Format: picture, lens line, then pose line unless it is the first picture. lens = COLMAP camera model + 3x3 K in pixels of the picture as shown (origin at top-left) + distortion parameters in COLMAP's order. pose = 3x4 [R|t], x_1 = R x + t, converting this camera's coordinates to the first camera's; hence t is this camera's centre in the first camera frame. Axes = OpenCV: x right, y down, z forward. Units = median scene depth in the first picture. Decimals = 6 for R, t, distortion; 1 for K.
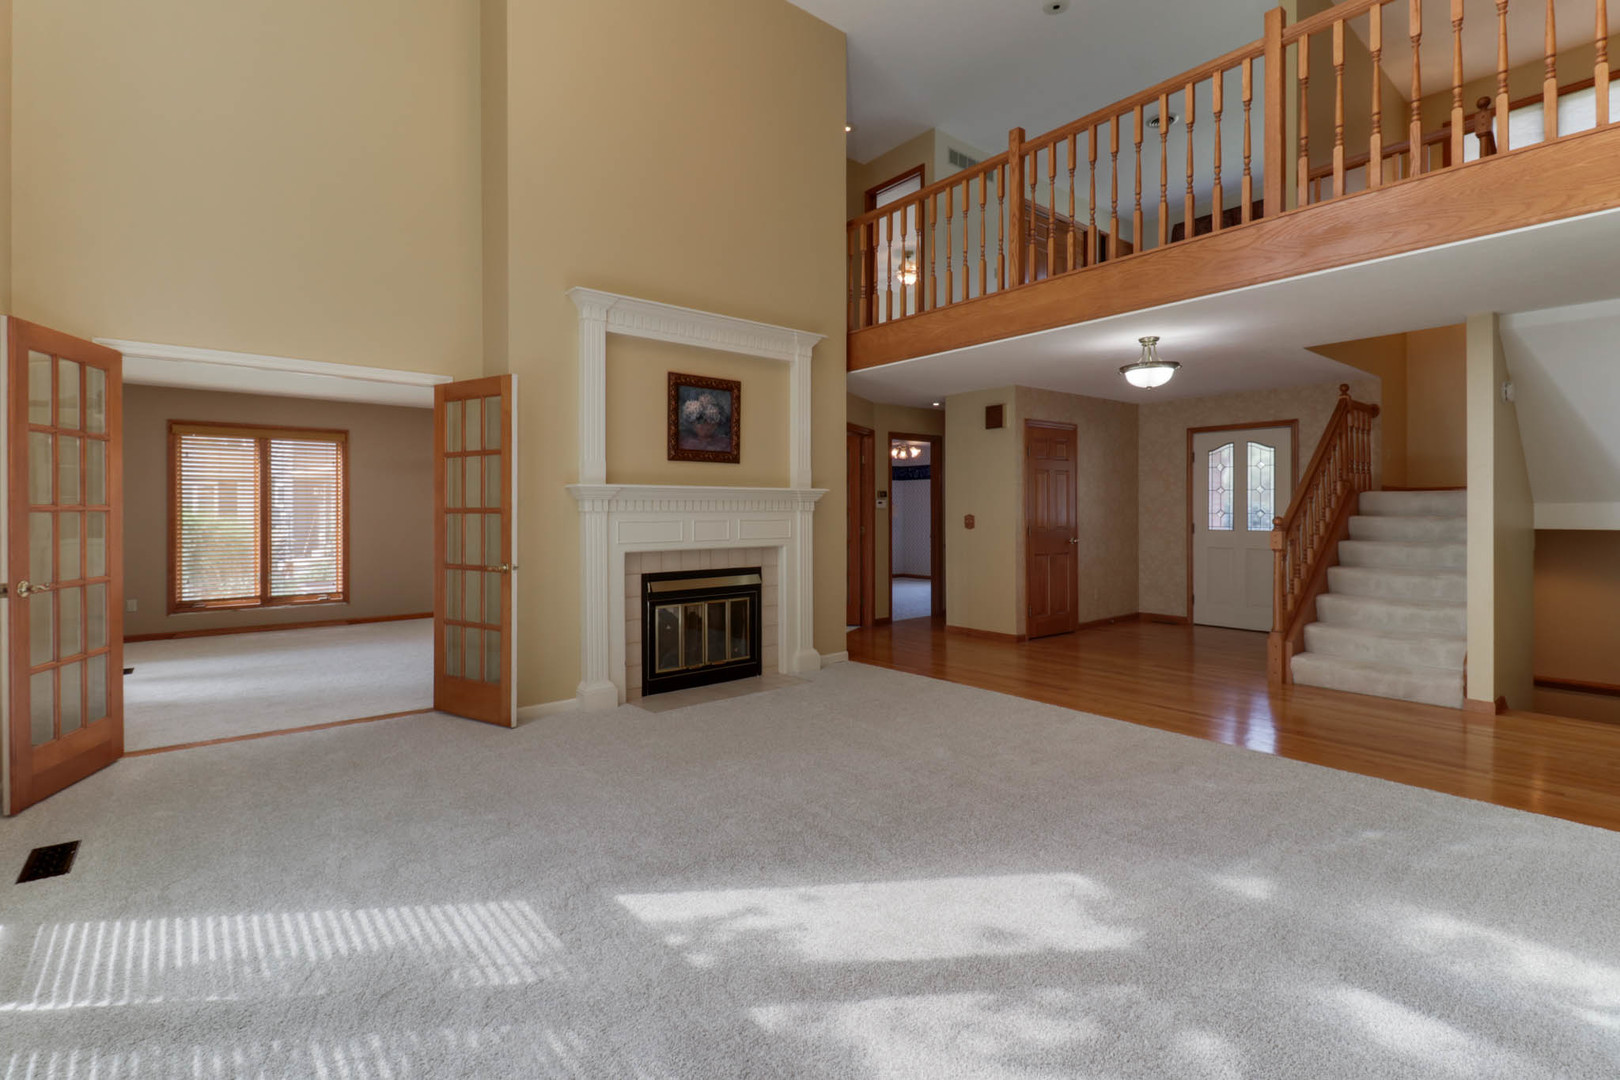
lens RADIAL K [[753.1, 0, 805.5], [0, 753.1, 529.4], [0, 0, 1]] dist [0.002505, -0.003067]
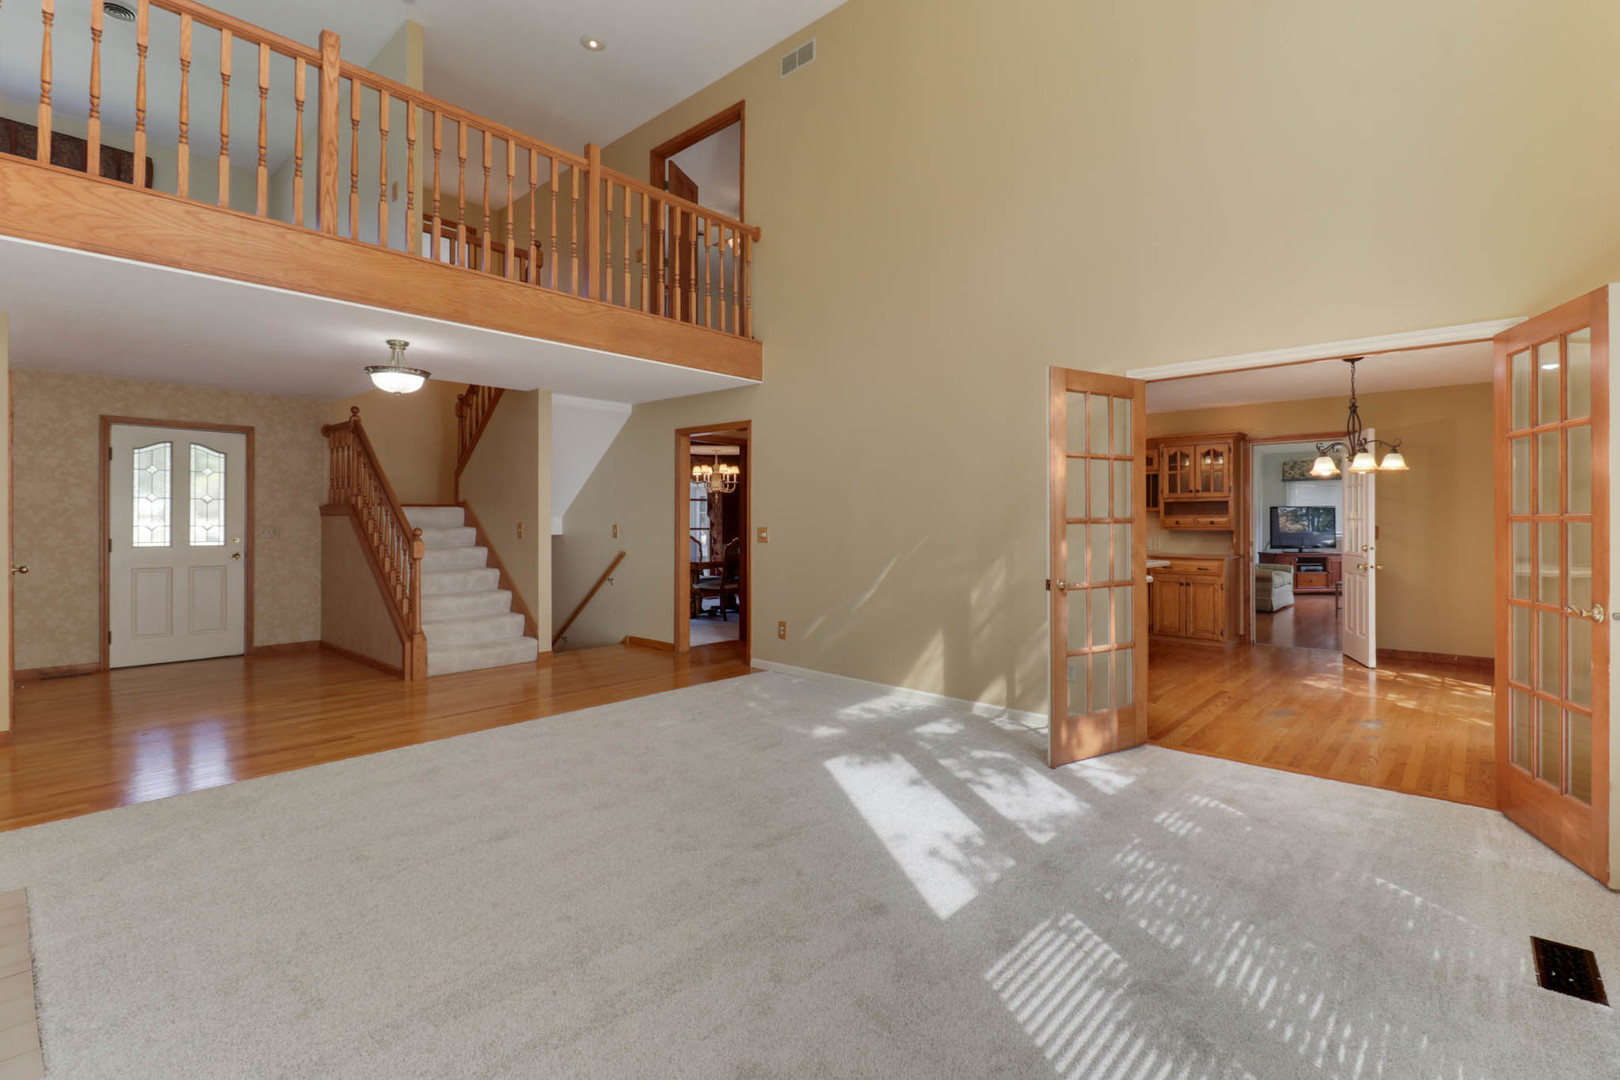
lens RADIAL K [[753.1, 0, 819.9], [0, 753.1, 526.0], [0, 0, 1]] dist [0.002505, -0.003067]
pose [[-0.153256, -0.001489, 0.988185, -0.397568], [0.025459, 0.999661, 0.005455, -0.007575], [-0.987858, 0.025994, -0.153167, 0.435650]]
